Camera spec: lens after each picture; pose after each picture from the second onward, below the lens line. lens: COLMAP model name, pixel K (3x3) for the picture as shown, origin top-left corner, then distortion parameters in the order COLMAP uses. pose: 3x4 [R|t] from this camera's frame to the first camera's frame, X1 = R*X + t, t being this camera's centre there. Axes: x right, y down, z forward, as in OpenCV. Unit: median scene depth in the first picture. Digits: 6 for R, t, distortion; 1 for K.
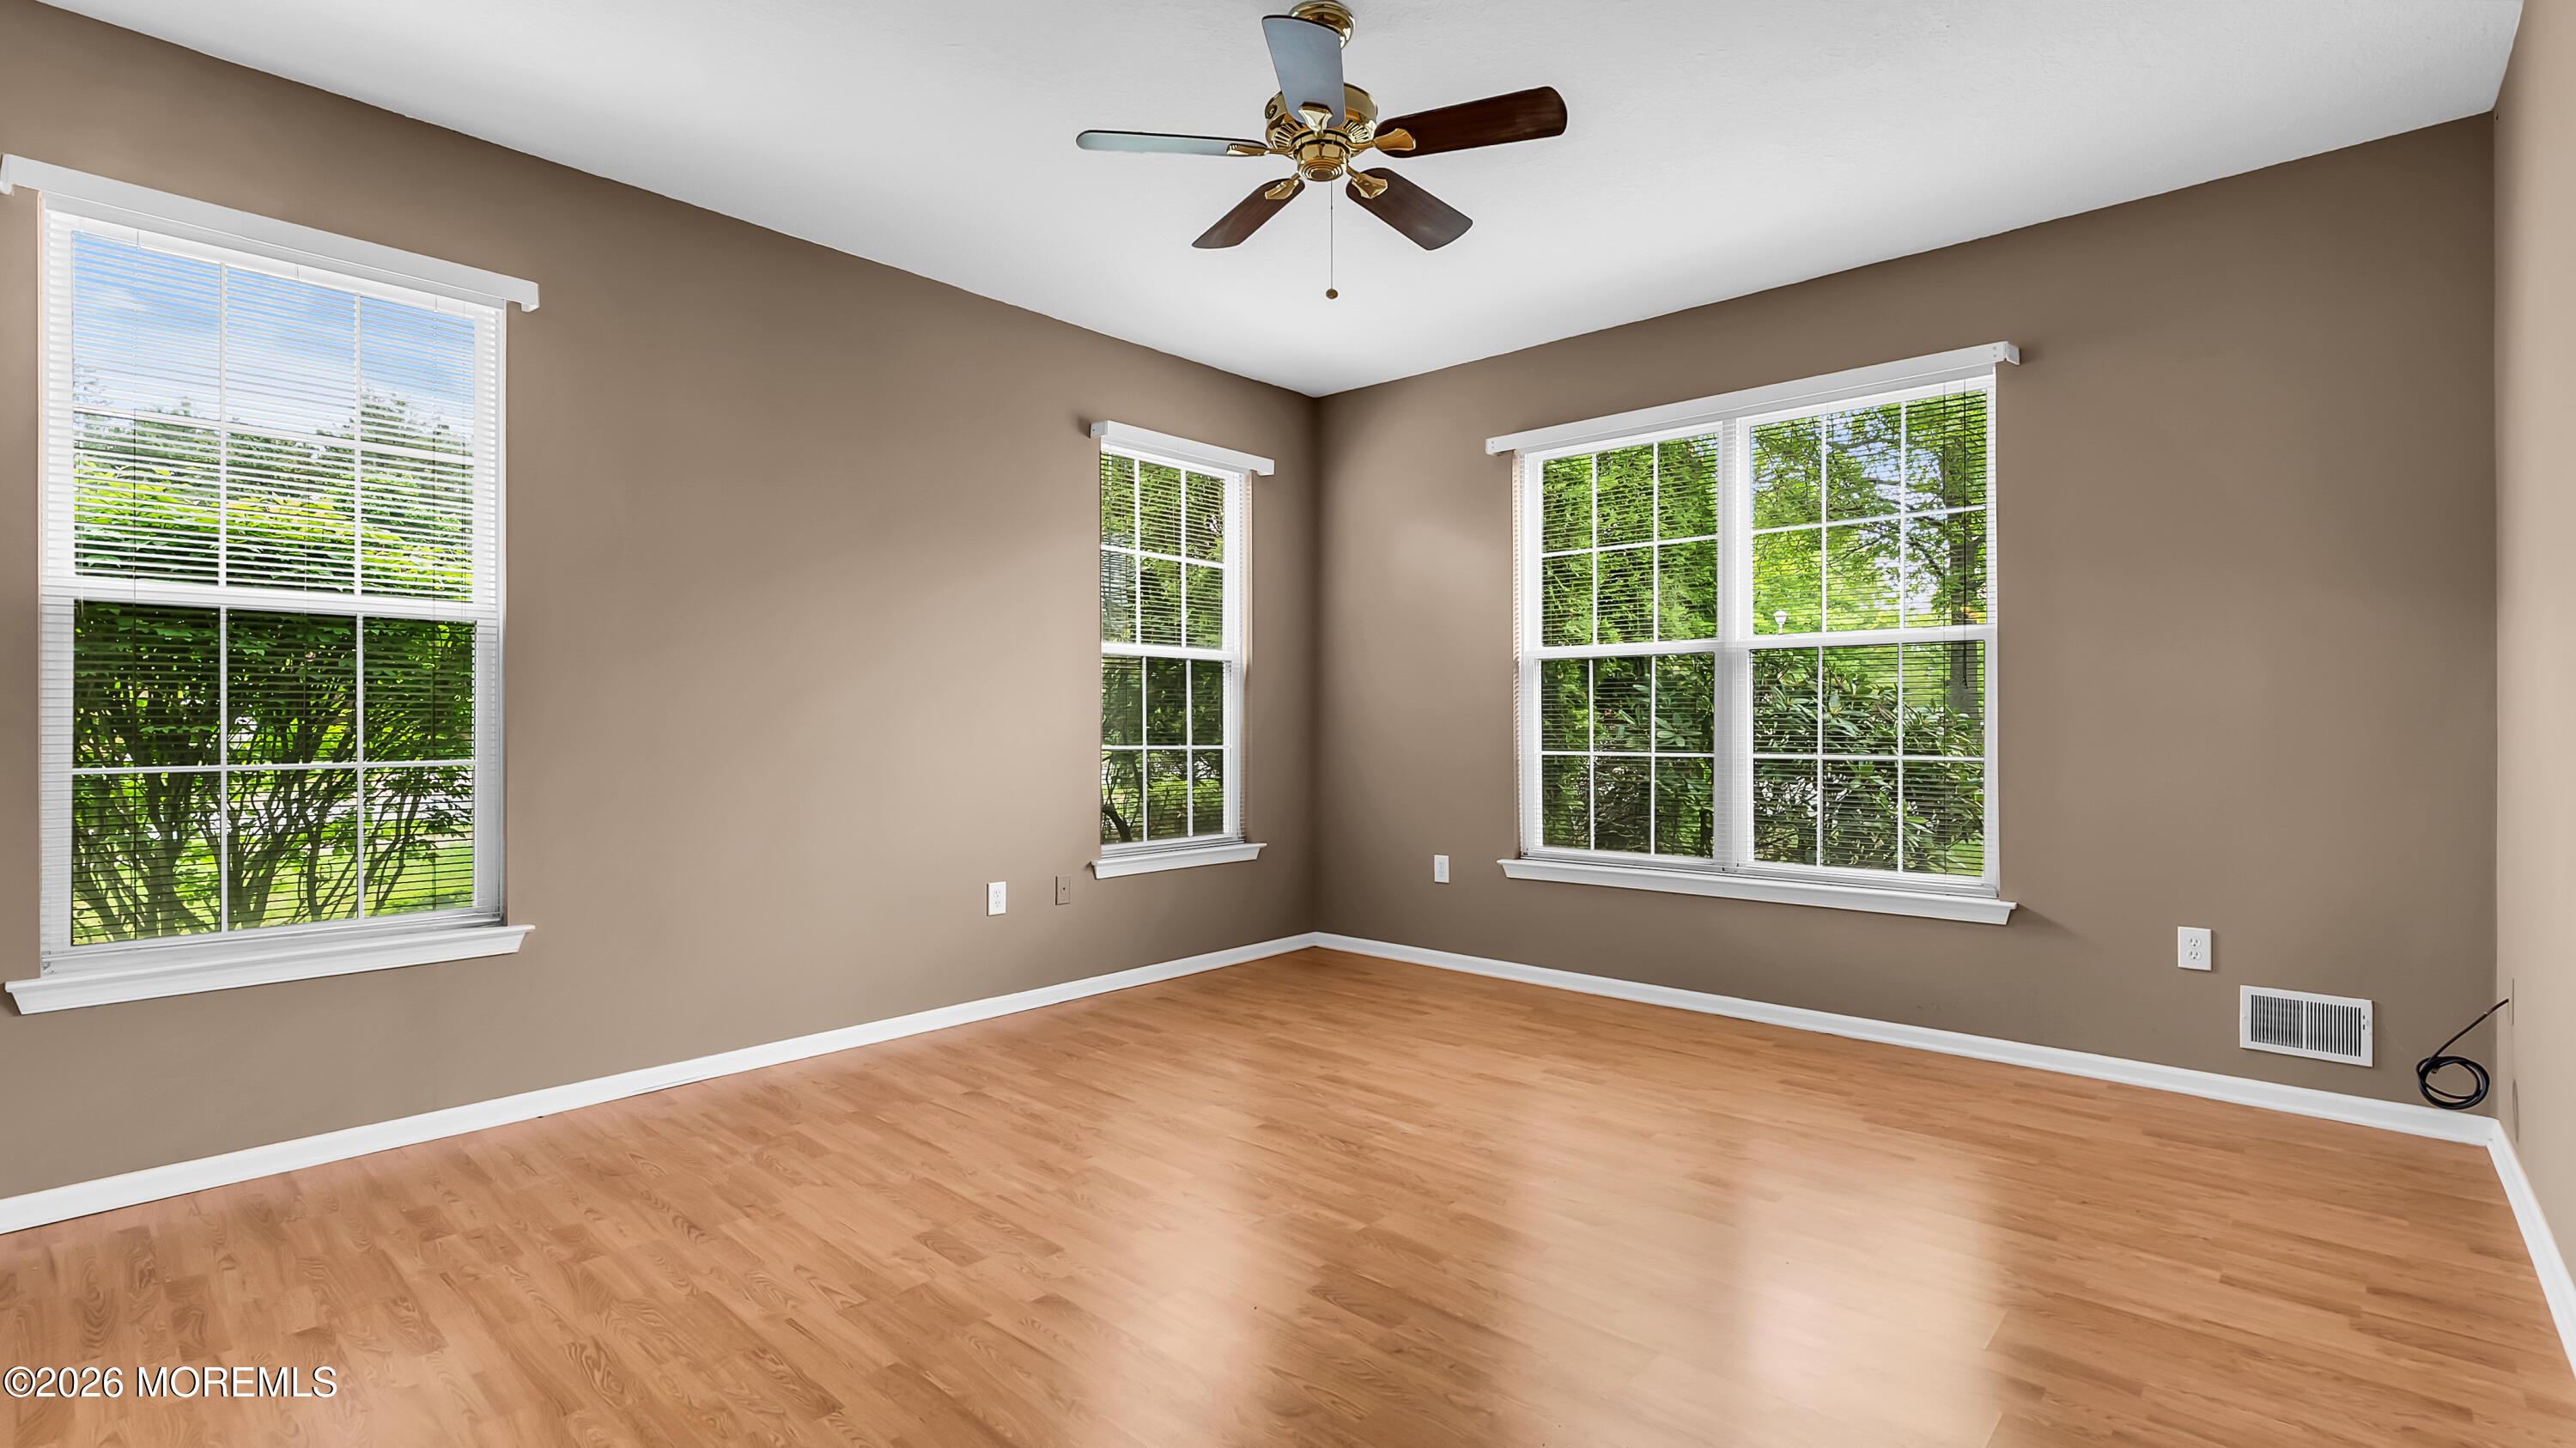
lens RADIAL K [[1175.0, 0, 1282.8], [0, 1175.0, 718.2], [0, 0, 1]] dist [-0.000965, 0.000525]
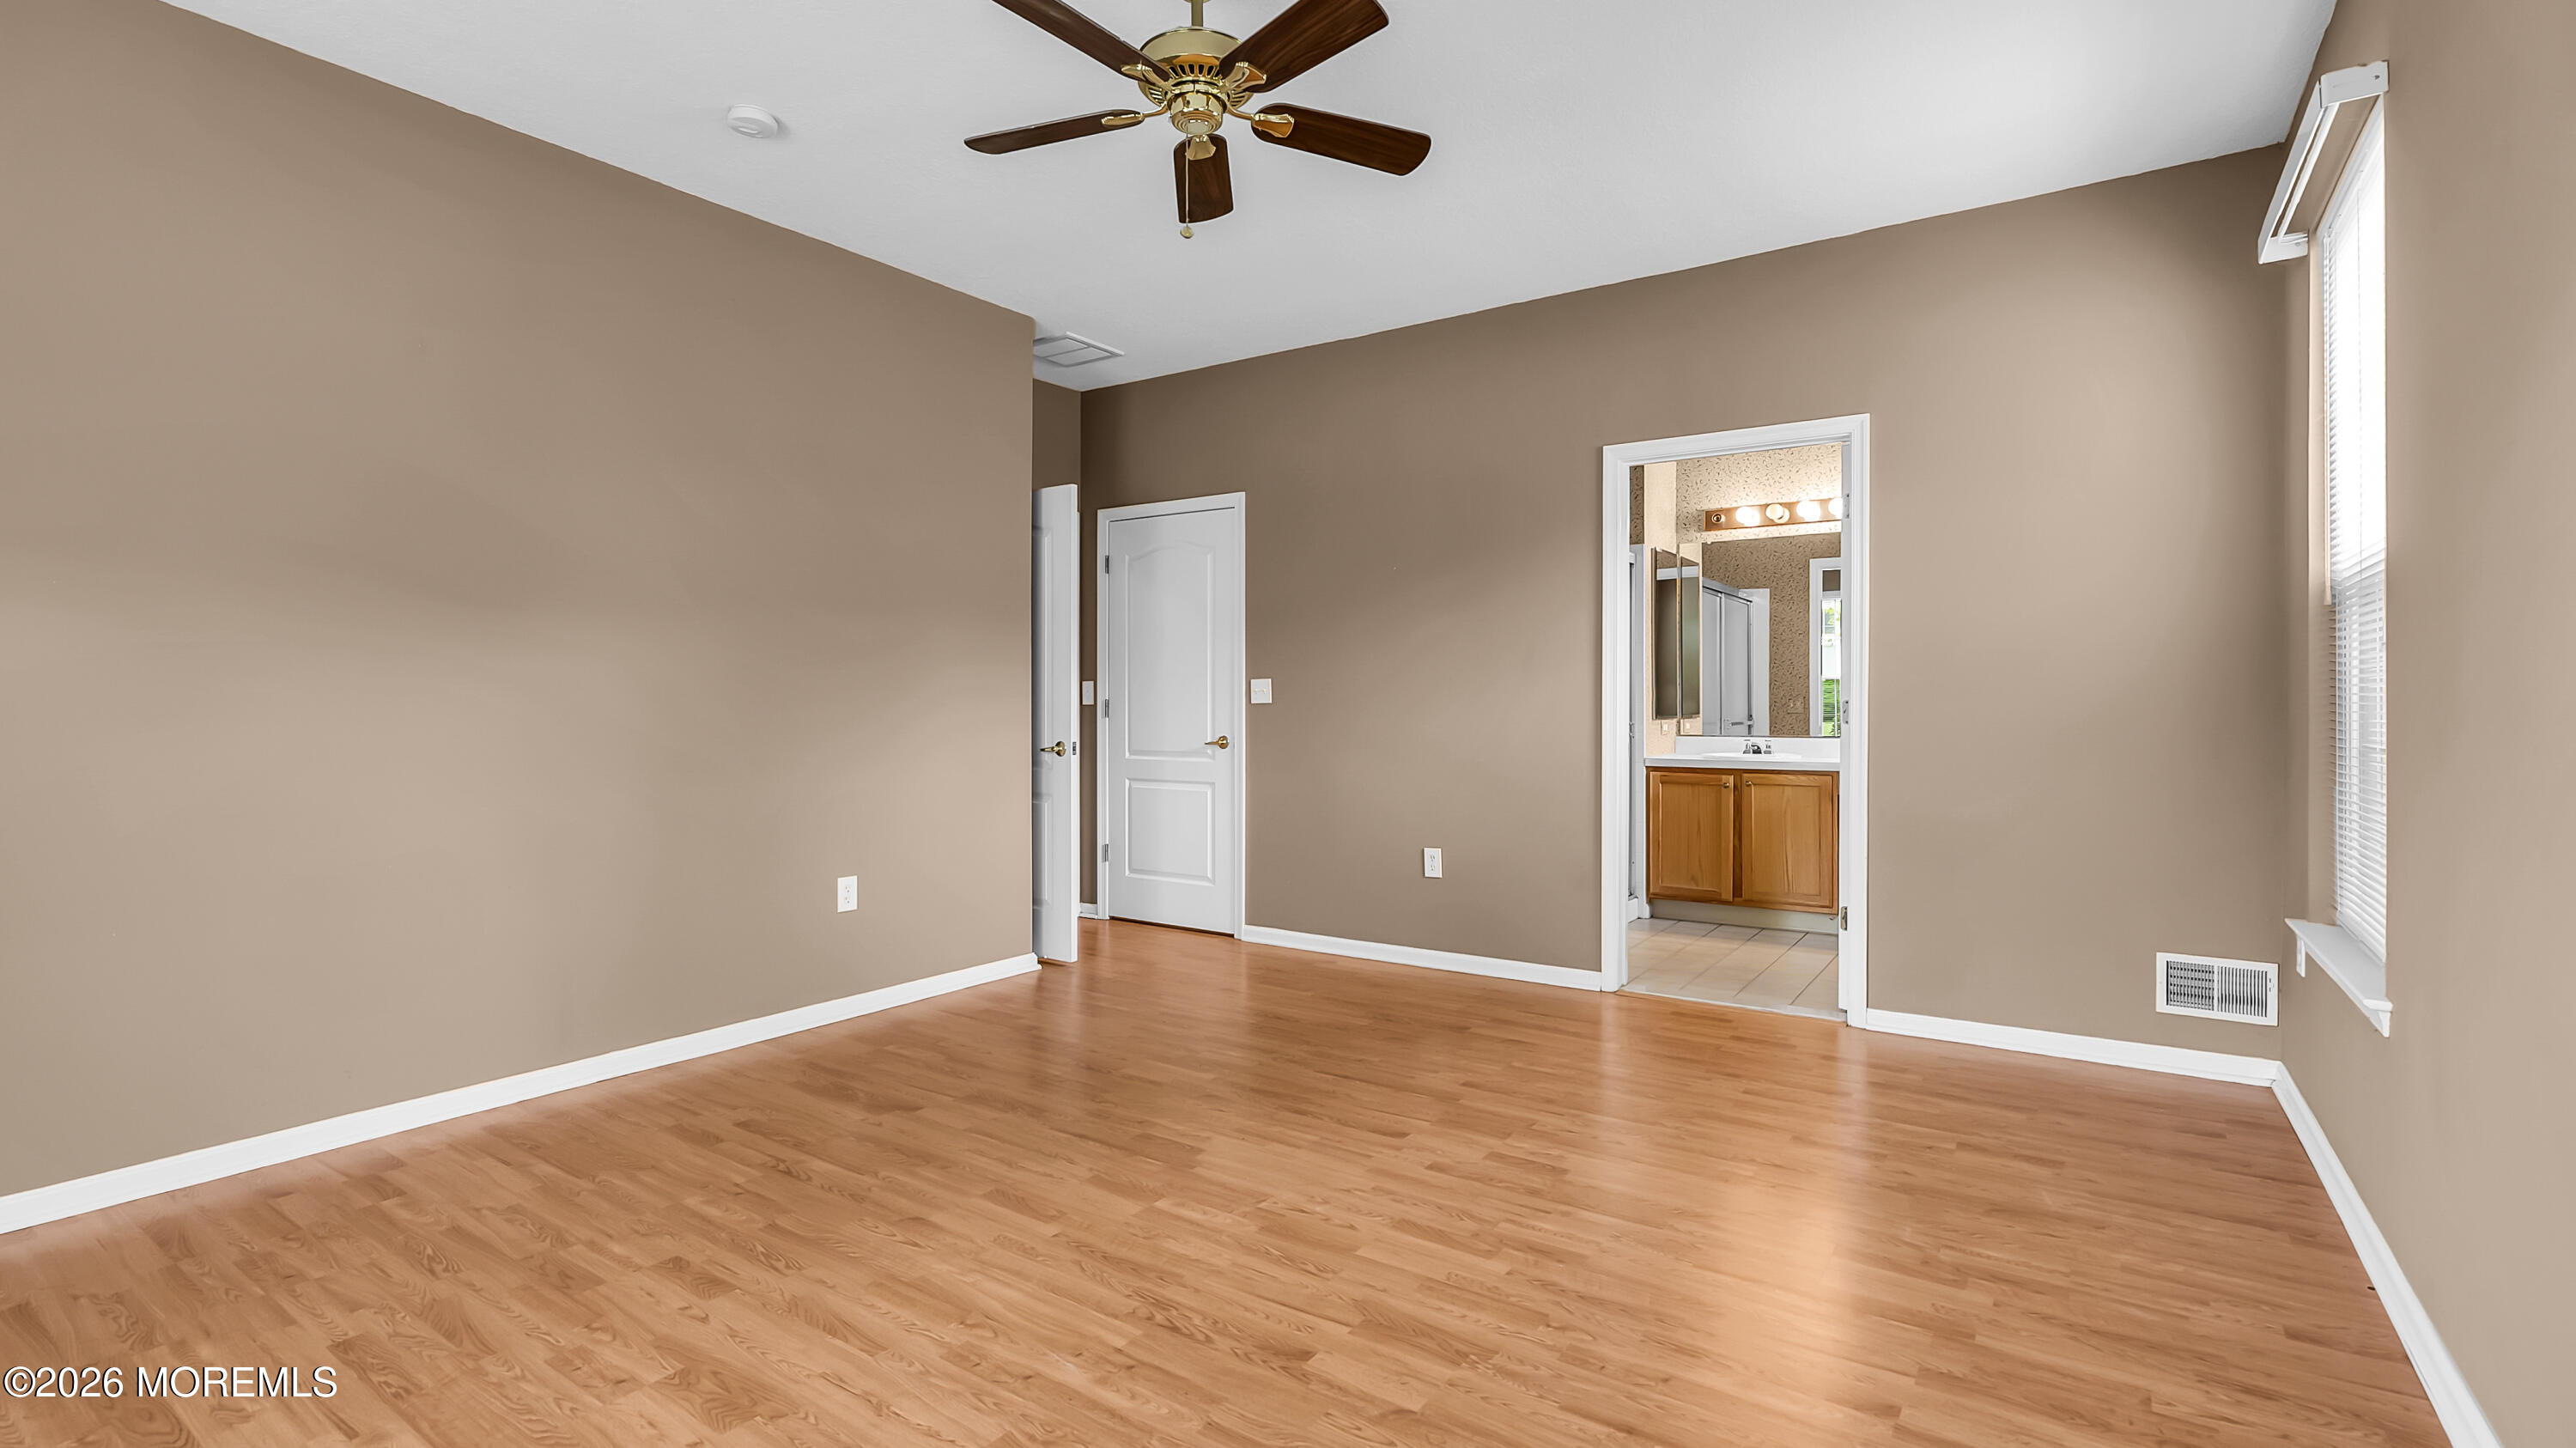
lens RADIAL K [[1175.0, 0, 1287.5], [0, 1175.0, 712.8], [0, 0, 1]] dist [-0.000965, 0.000525]
pose [[-0.990395, 0.002861, -0.138234, 0.095580], [0.001769, 0.999966, 0.008020, 0.004416], [0.138252, 0.007698, -0.990367, 2.009966]]
